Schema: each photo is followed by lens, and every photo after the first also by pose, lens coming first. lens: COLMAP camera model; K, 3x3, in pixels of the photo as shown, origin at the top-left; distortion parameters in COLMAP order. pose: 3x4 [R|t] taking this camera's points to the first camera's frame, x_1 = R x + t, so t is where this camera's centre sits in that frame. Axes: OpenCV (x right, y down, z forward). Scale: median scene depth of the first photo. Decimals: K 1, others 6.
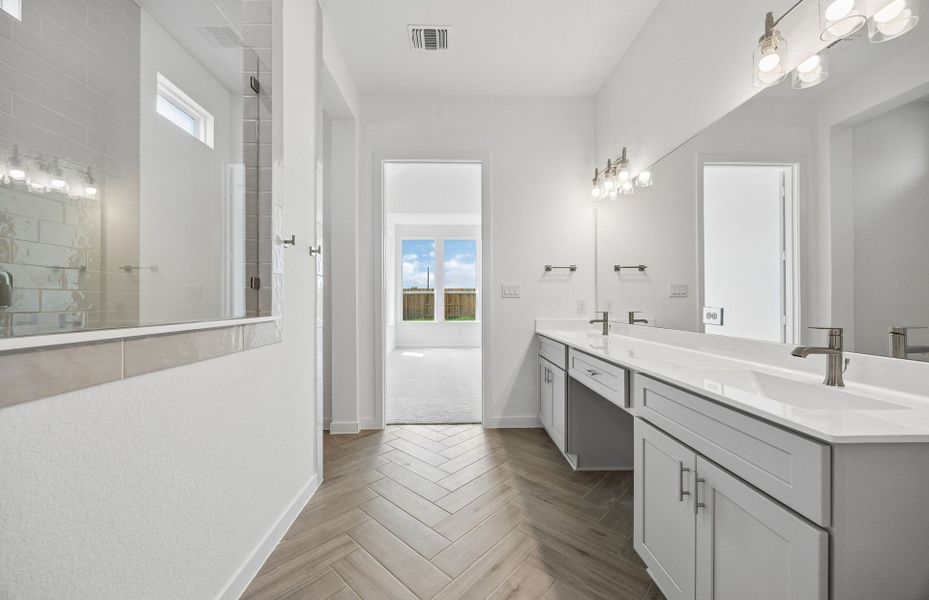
lens RADIAL K [[350.2, 0, 459.1], [0, 350.2, 293.7], [0, 0, 1]] dist [-0.006061, 0.000527]
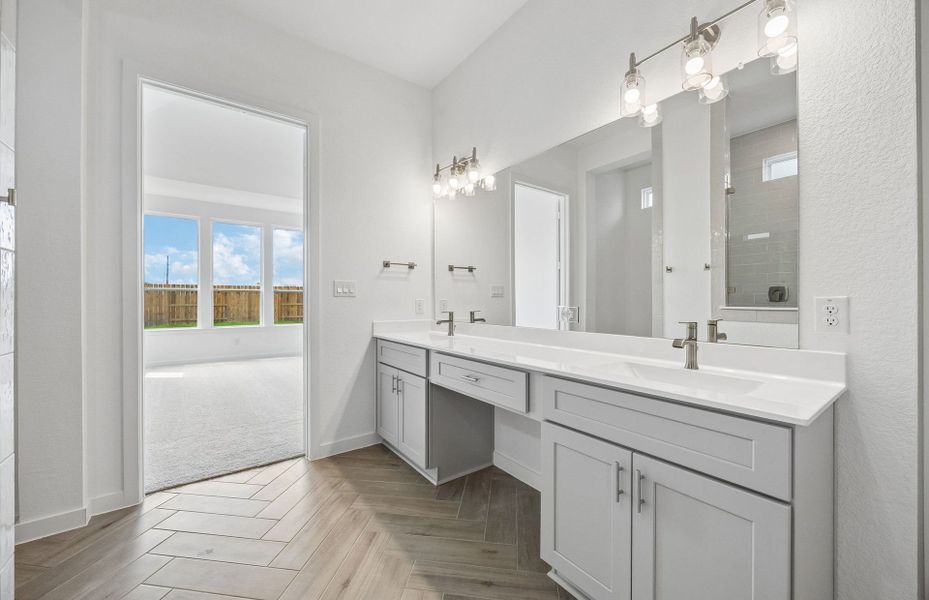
lens RADIAL K [[350.2, 0, 461.3], [0, 350.2, 296.5], [0, 0, 1]] dist [-0.006061, 0.000527]
pose [[0.818234, 0.006990, 0.574843, -0.112532], [-0.012060, 0.999915, 0.005007, 0.003586], [-0.574758, -0.011029, 0.818249, 0.167499]]
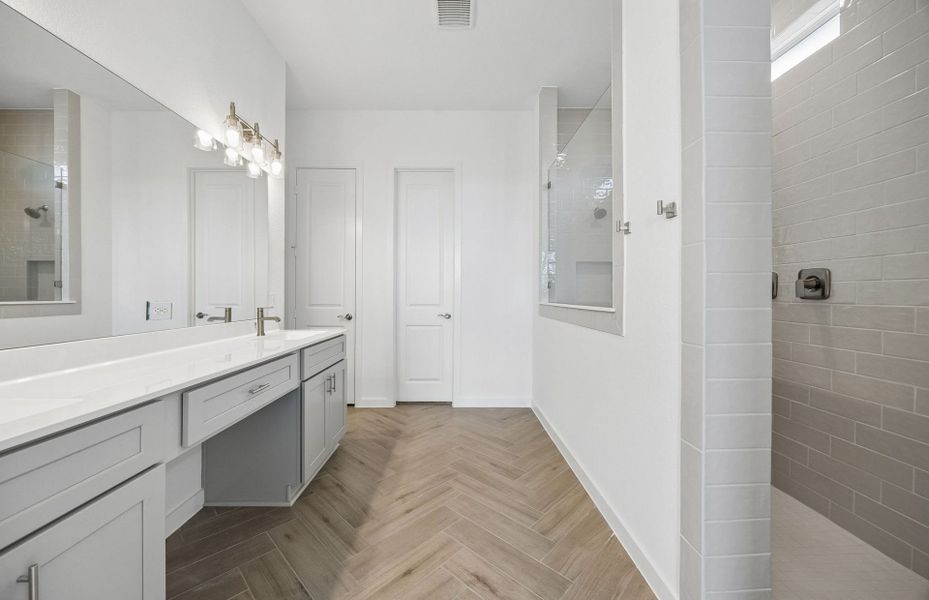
lens RADIAL K [[350.2, 0, 469.8], [0, 350.2, 300.5], [0, 0, 1]] dist [-0.006061, 0.000527]
pose [[-0.999808, 0.000159, -0.019576, -0.042779], [0.000227, 0.999994, -0.003475, 0.023376], [0.019575, -0.003479, -0.999802, 1.114081]]
